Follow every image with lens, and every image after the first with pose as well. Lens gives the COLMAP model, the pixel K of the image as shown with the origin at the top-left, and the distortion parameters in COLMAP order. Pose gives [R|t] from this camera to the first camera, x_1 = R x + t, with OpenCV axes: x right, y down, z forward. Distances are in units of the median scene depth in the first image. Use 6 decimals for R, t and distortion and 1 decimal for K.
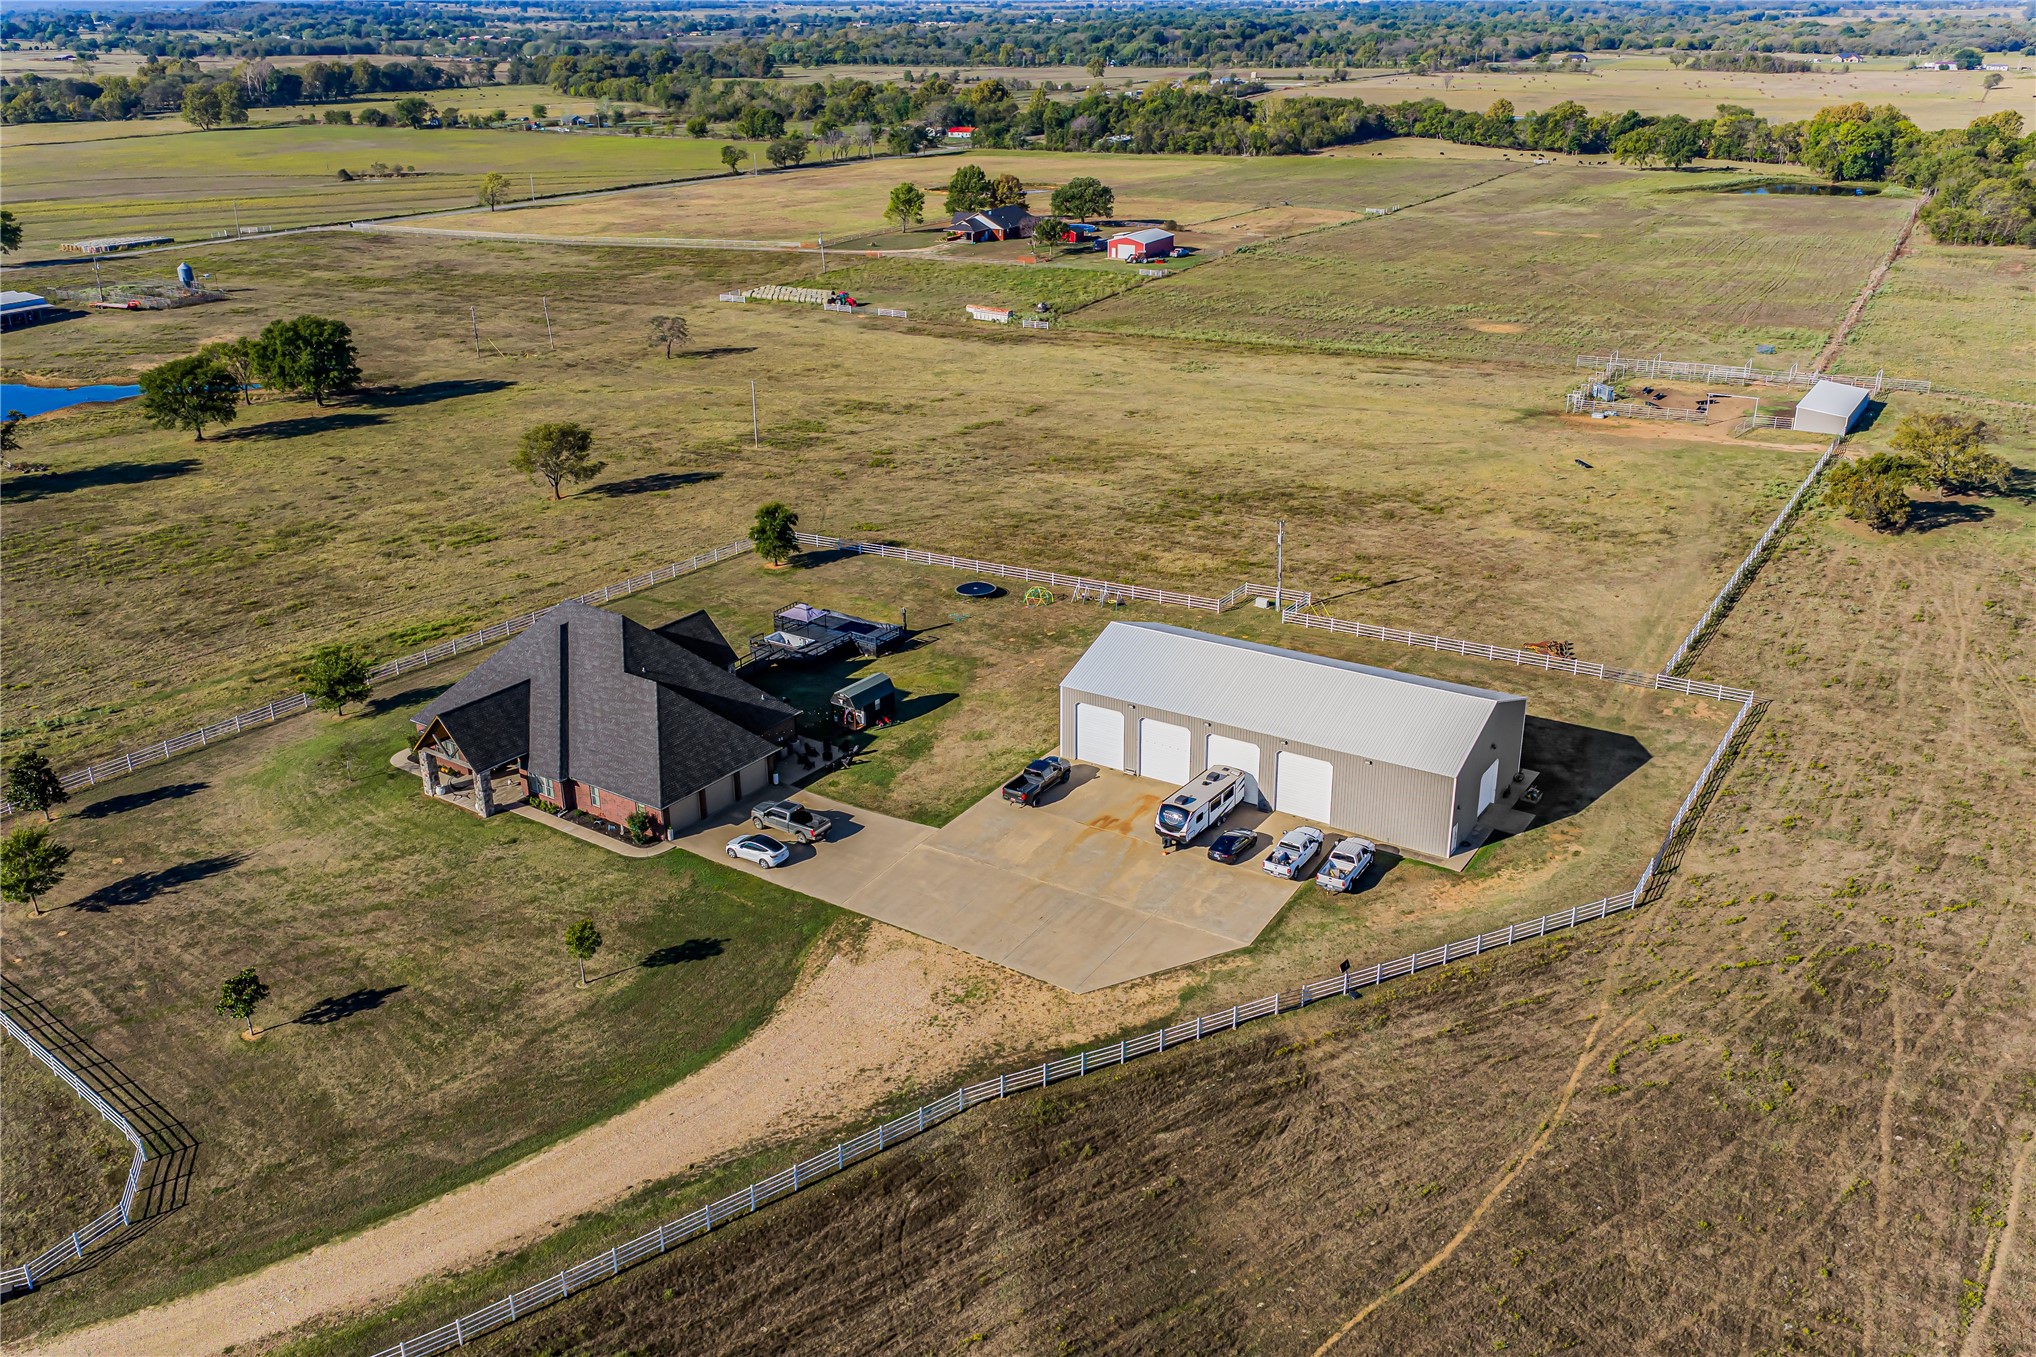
lens RADIAL K [[1692.9, 0, 1031.1], [0, 1692.9, 670.1], [0, 0, 1]] dist [0.015172, -0.025267]
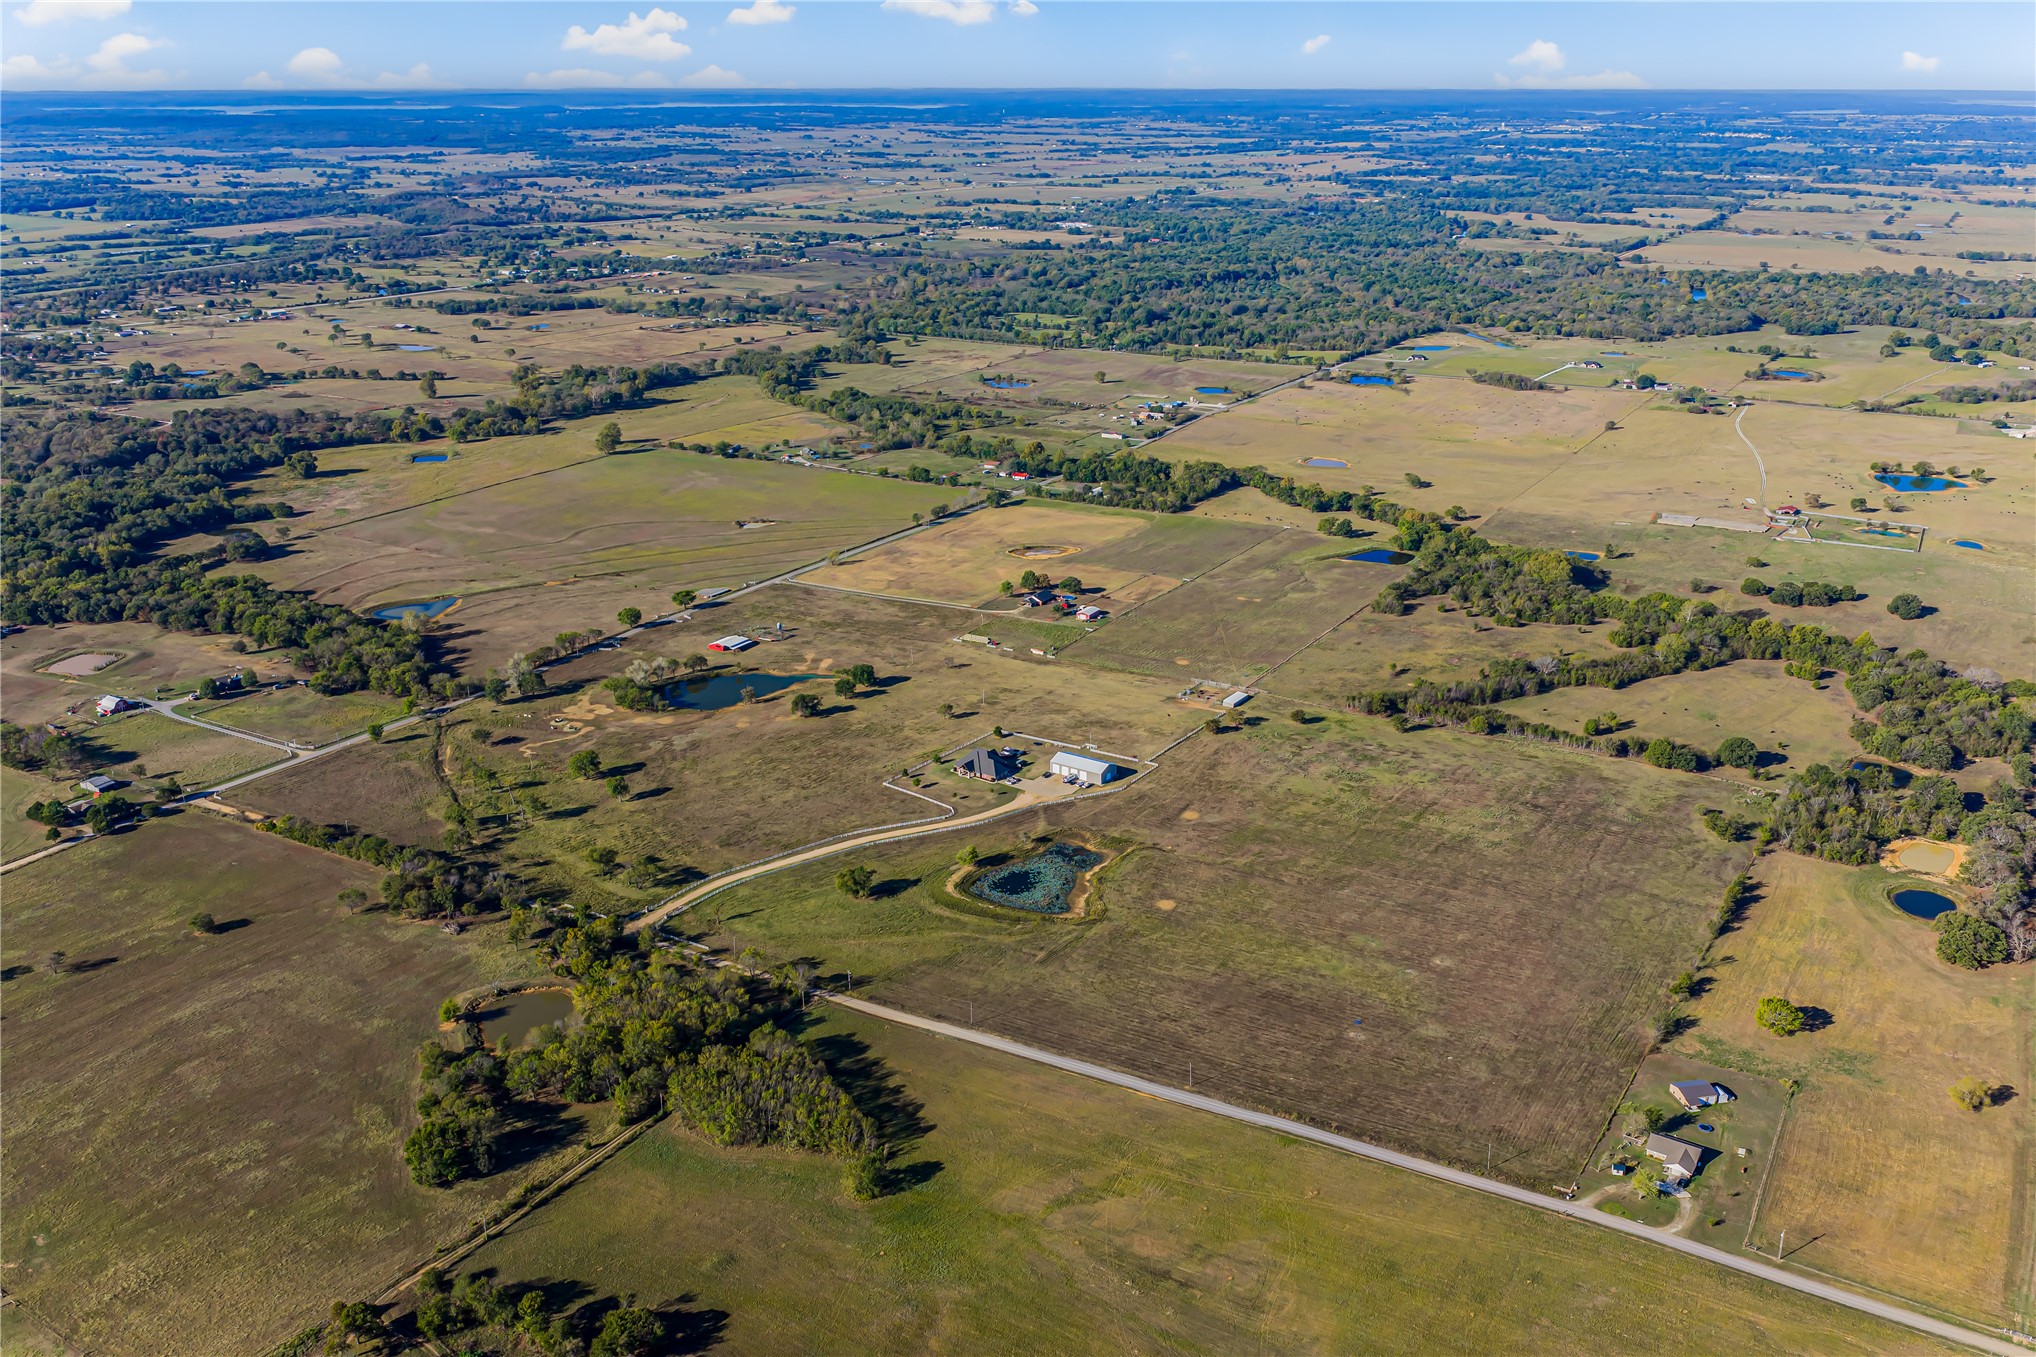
lens RADIAL K [[1692.9, 0, 1031.1], [0, 1692.9, 670.1], [0, 0, 1]] dist [0.015172, -0.025267]
pose [[0.999742, 0.014866, -0.017163, 0.010319], [-0.015658, 0.998773, -0.046983, -0.007237], [0.016444, 0.047240, 0.998748, -1.168329]]
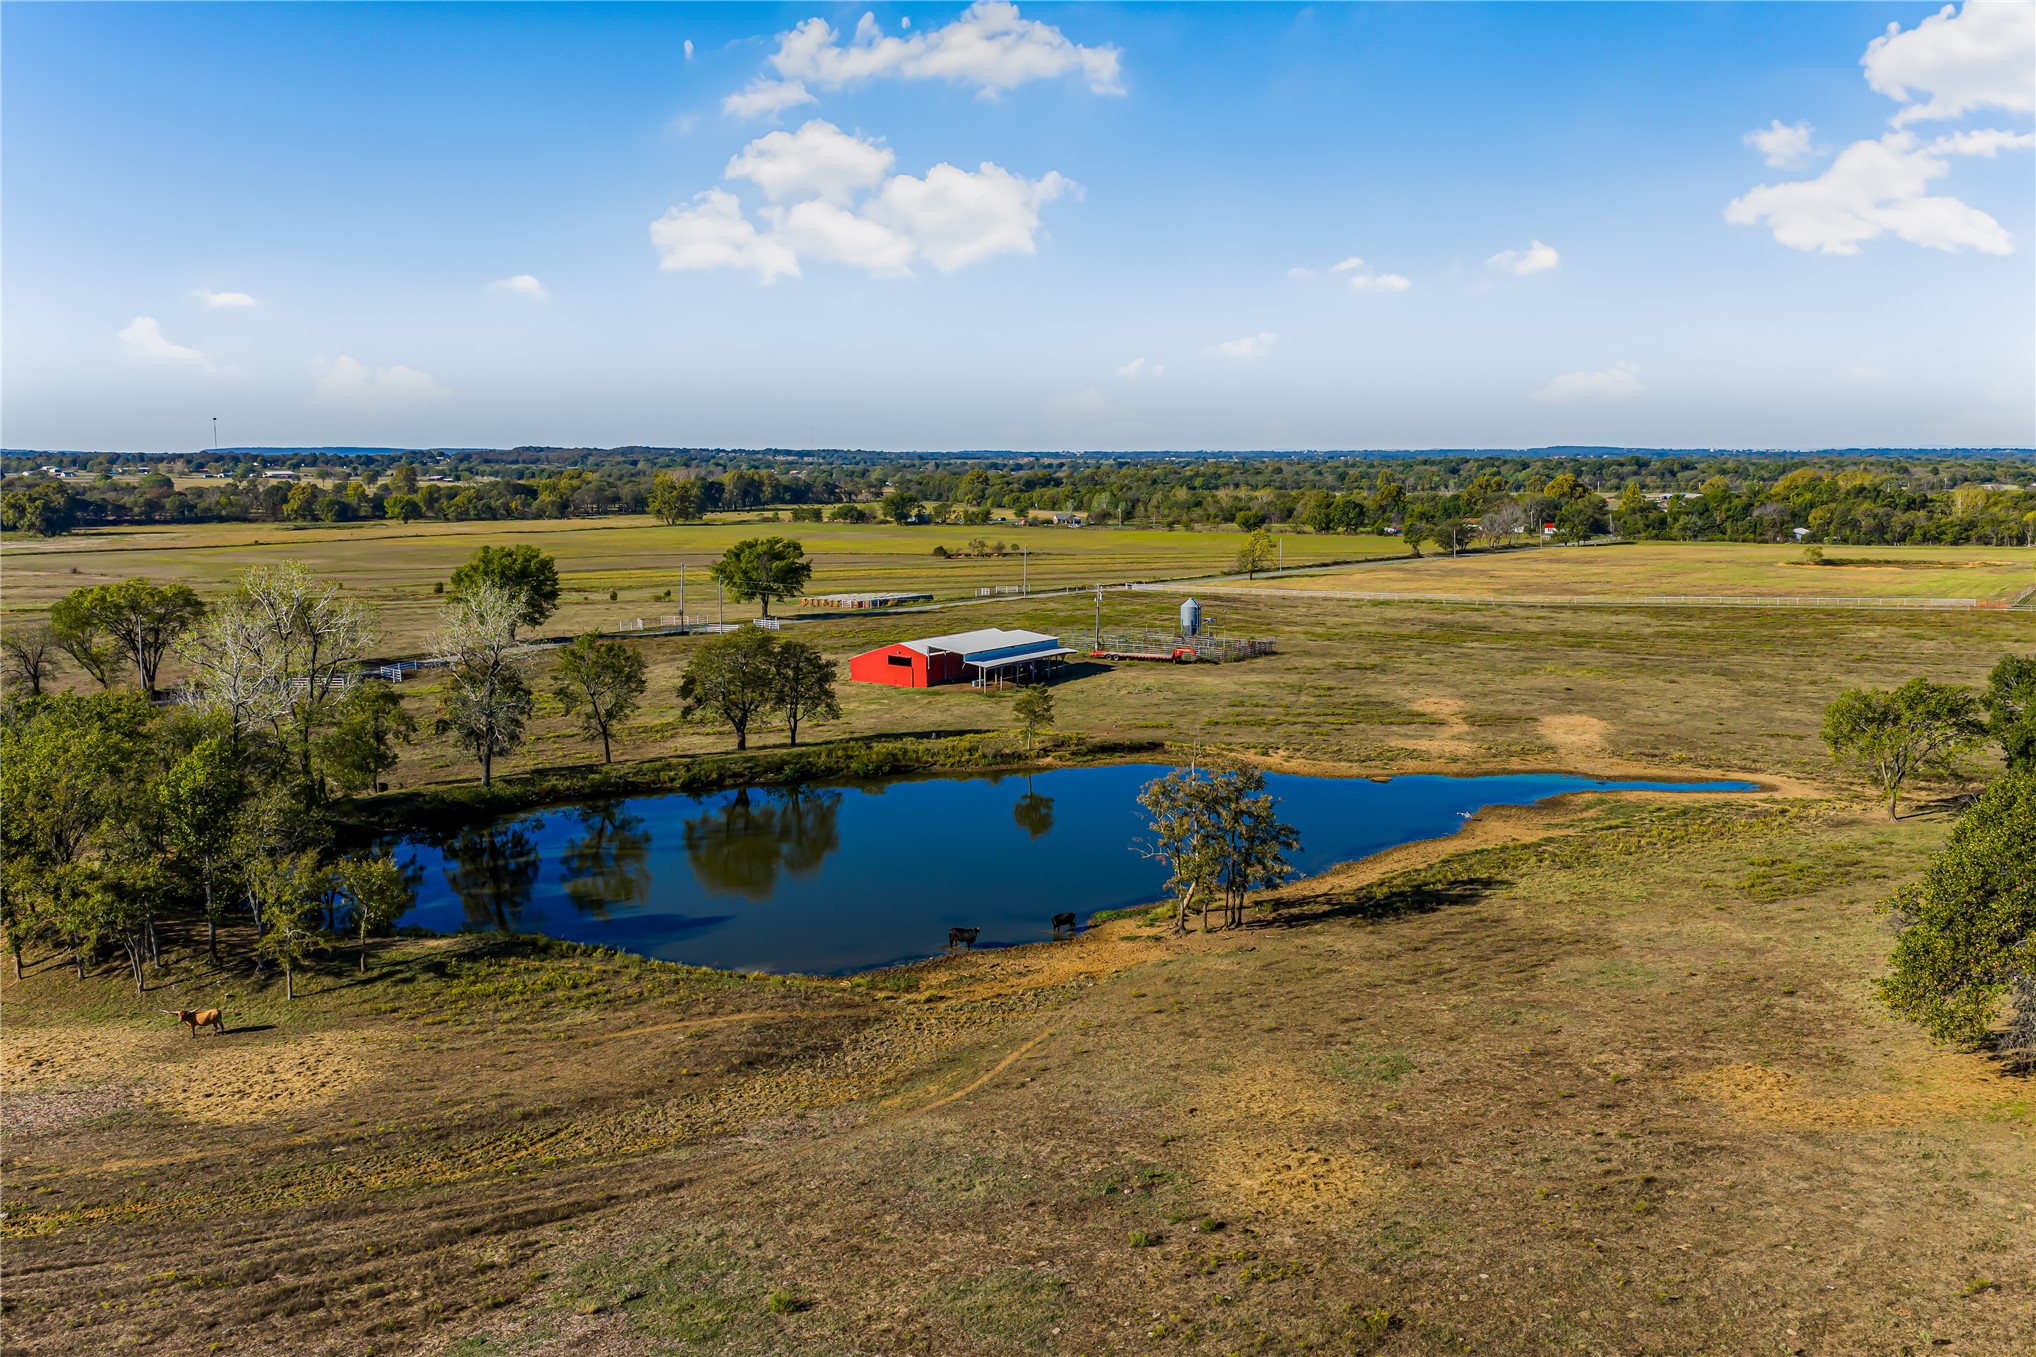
lens RADIAL K [[1692.9, 0, 1031.1], [0, 1692.9, 670.1], [0, 0, 1]] dist [0.015172, -0.025267]
pose [[0.994060, 0.019119, -0.107140, -0.273415], [-0.045471, 0.967366, -0.249269, -0.028418], [0.098878, 0.252660, 0.962490, 0.213245]]
